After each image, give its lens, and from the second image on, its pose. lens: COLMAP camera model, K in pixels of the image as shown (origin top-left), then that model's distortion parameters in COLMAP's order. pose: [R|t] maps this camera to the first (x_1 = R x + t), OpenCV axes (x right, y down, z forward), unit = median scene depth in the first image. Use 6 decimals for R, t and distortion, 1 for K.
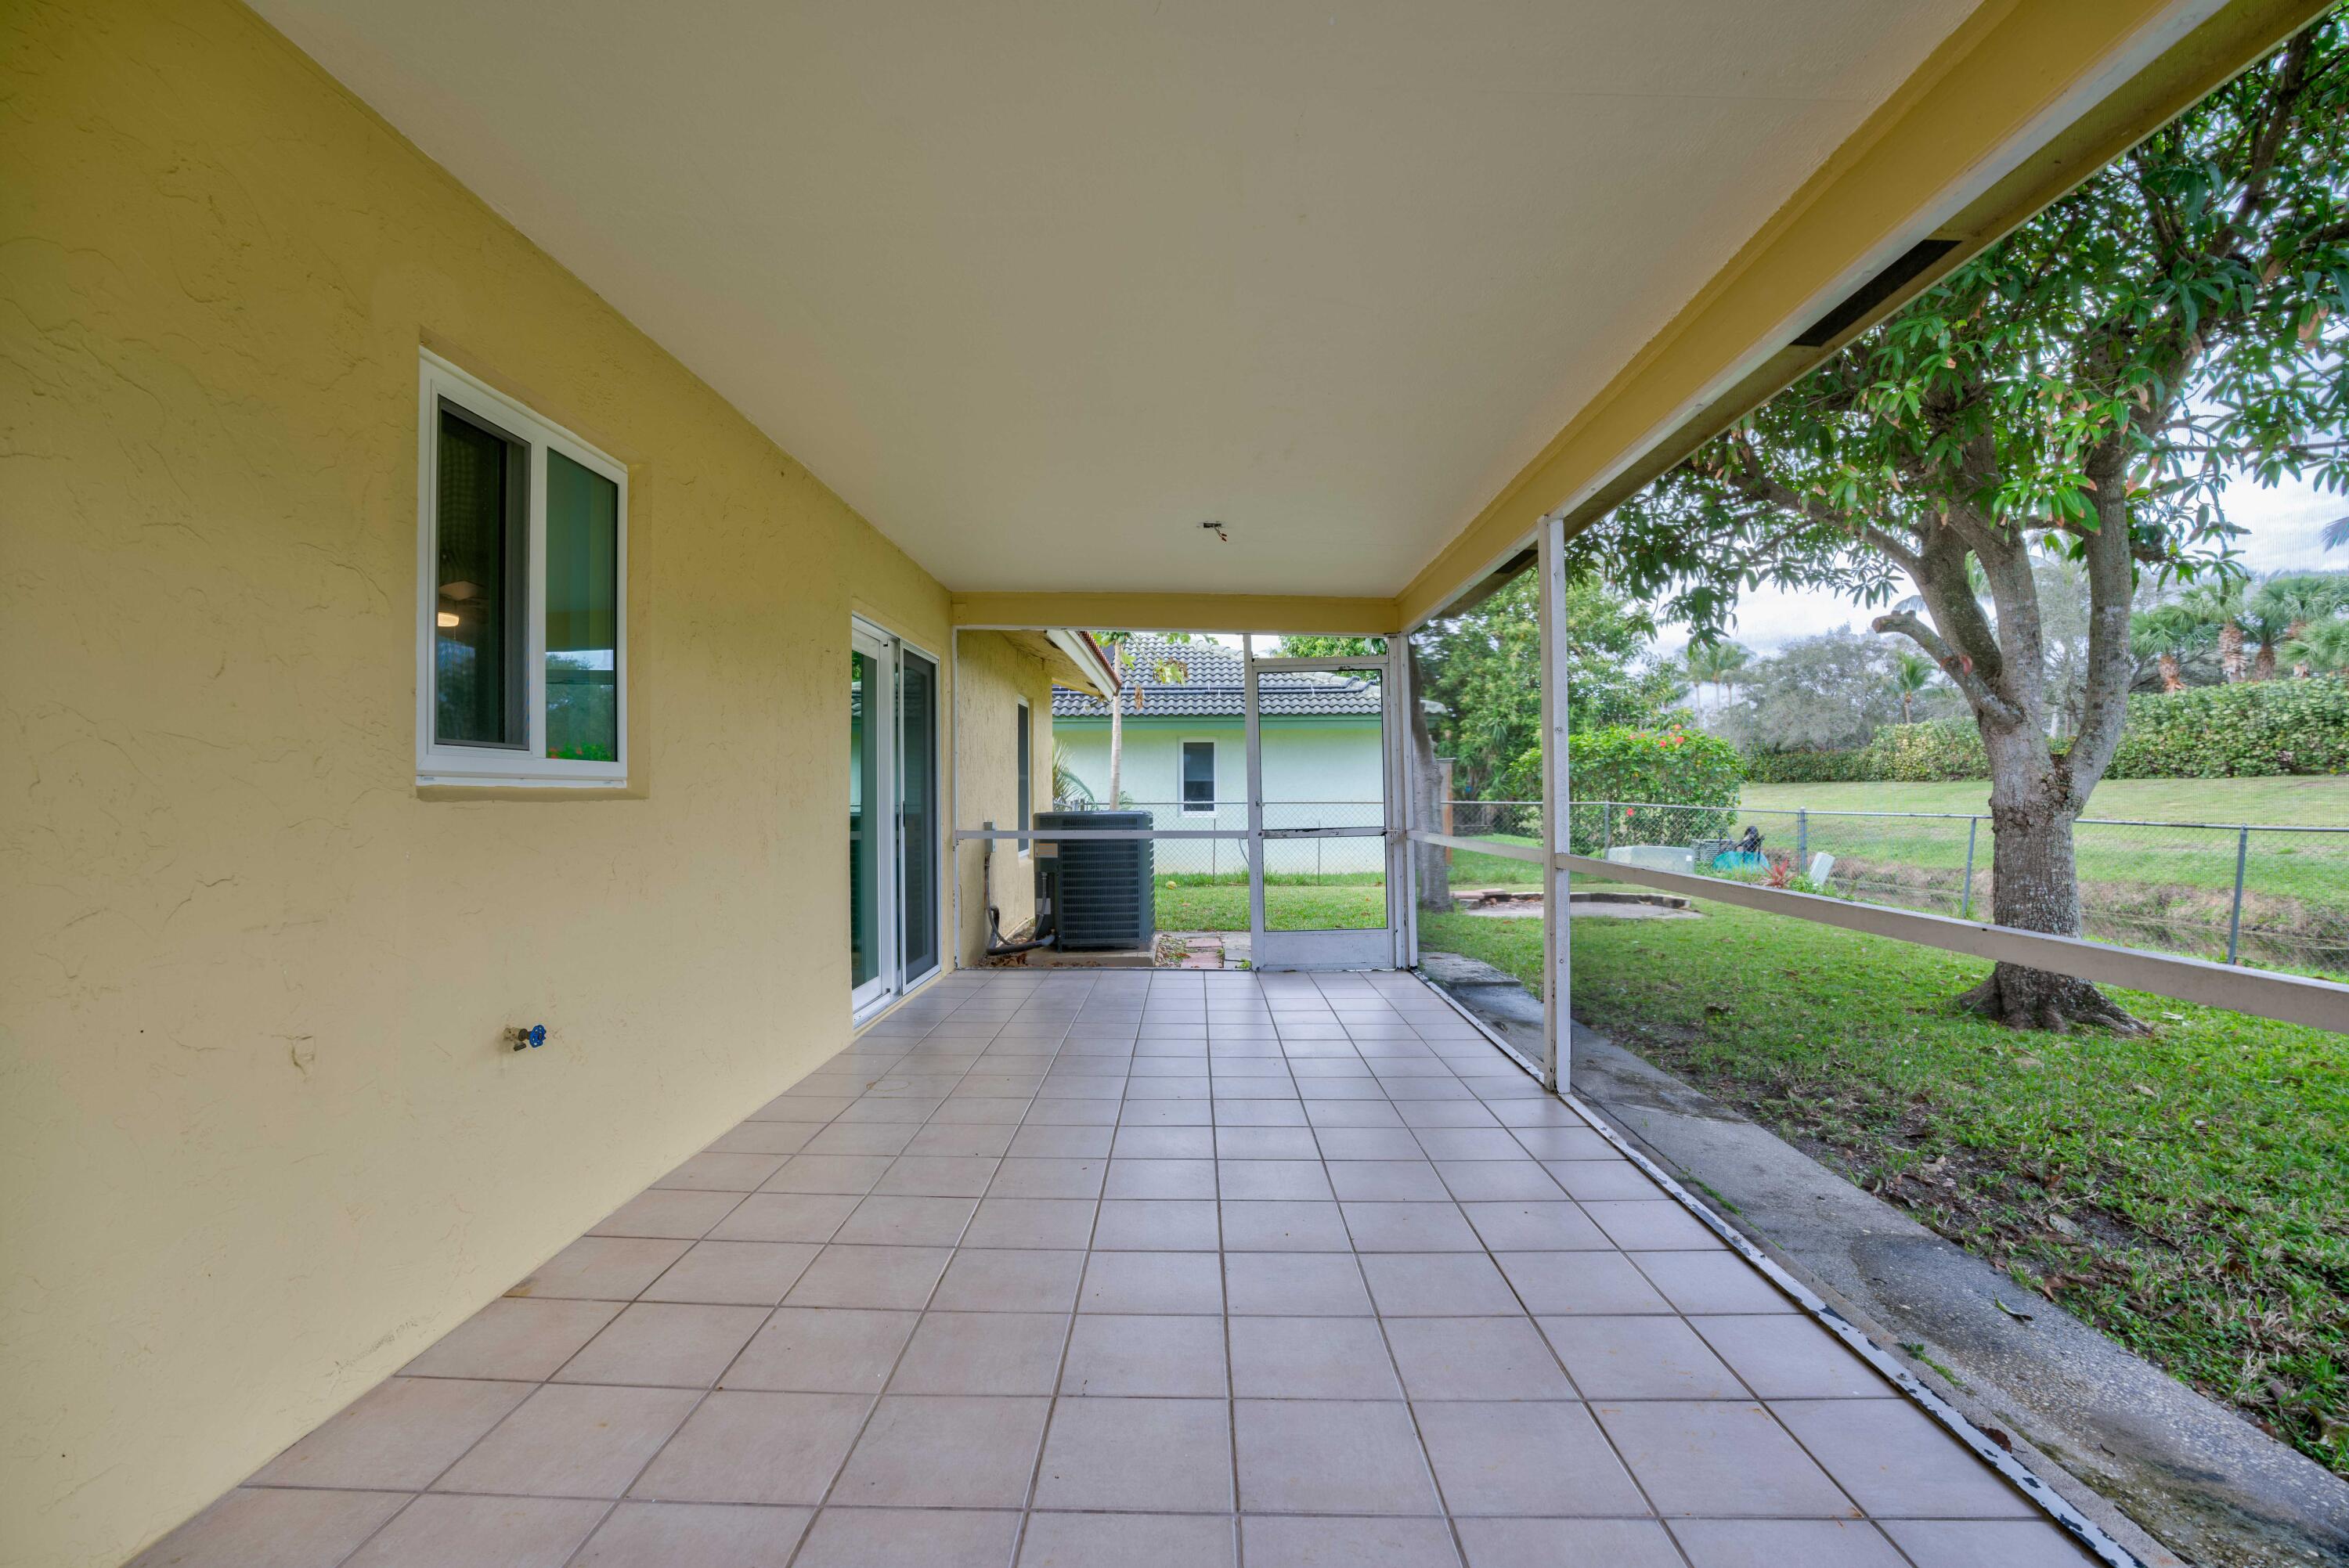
lens RADIAL K [[1058.1, 0, 1166.0], [0, 1058.1, 791.2], [0, 0, 1]] dist [-0.082922, 0.032278]
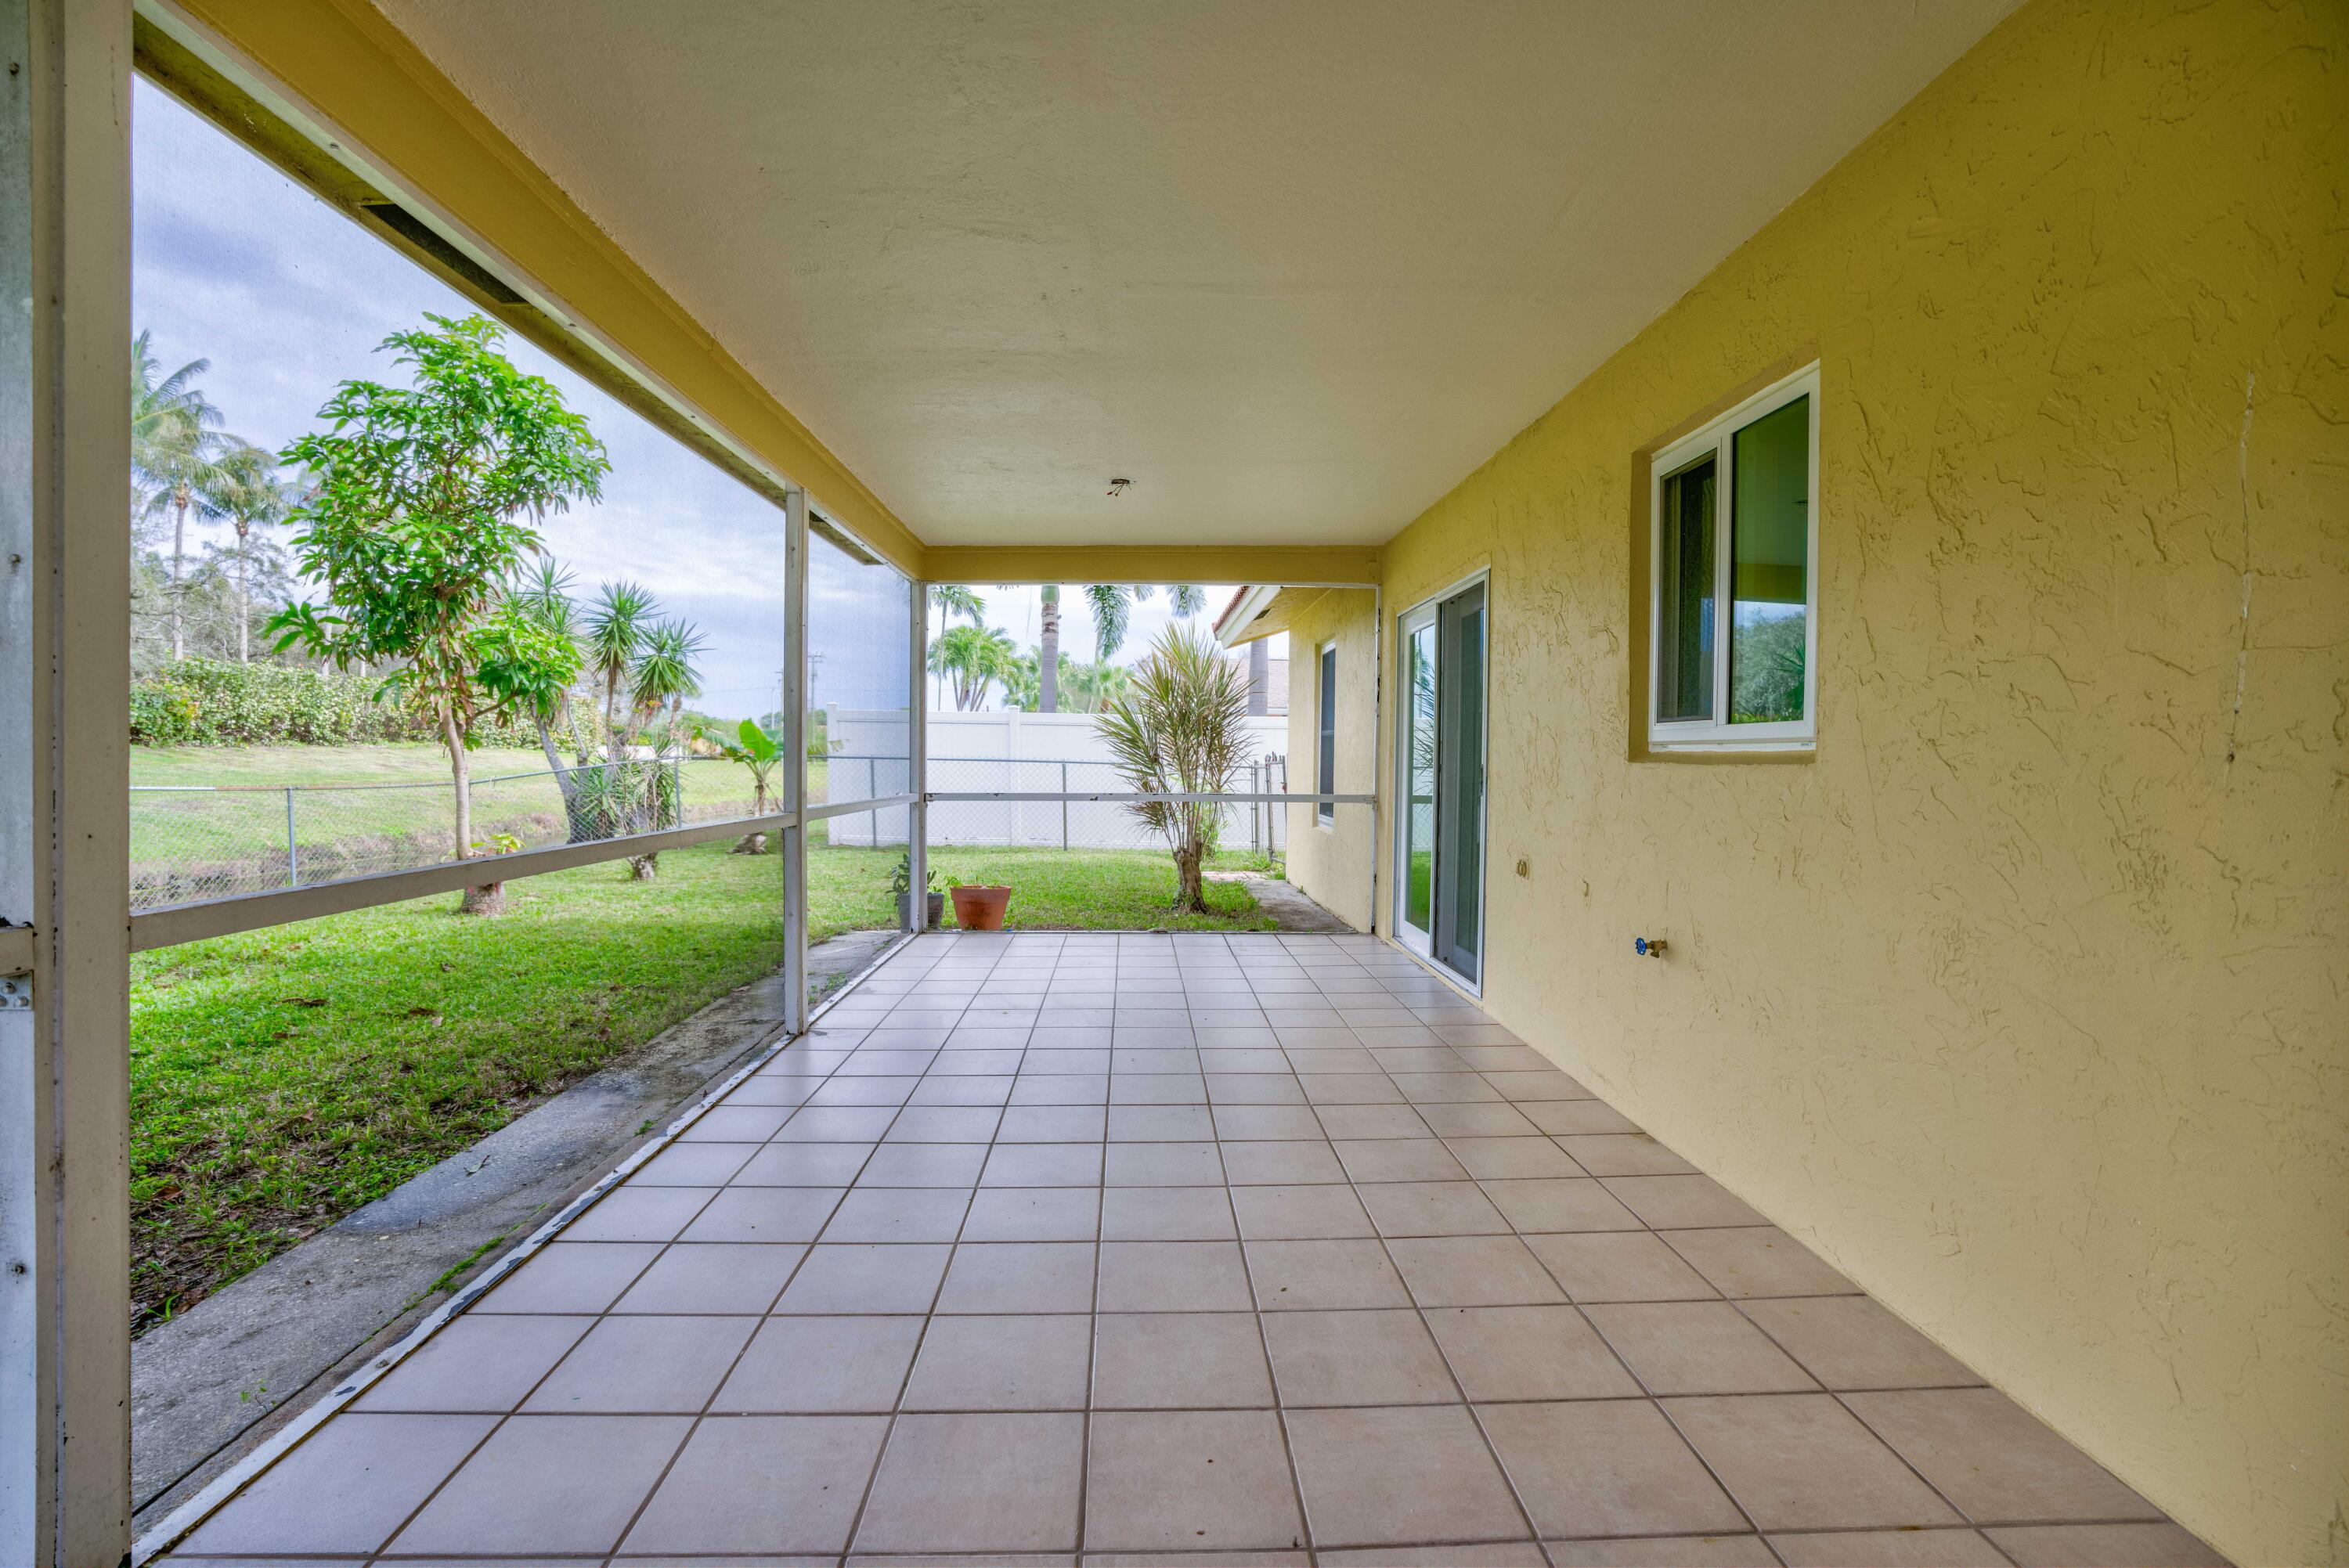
lens RADIAL K [[1058.1, 0, 1166.0], [0, 1058.1, 791.2], [0, 0, 1]] dist [-0.082922, 0.032278]
pose [[-0.998310, -0.001092, -0.058106, 0.047810], [-0.002729, 0.999601, 0.028107, 0.008507], [0.058052, 0.028219, -0.997915, 1.931591]]
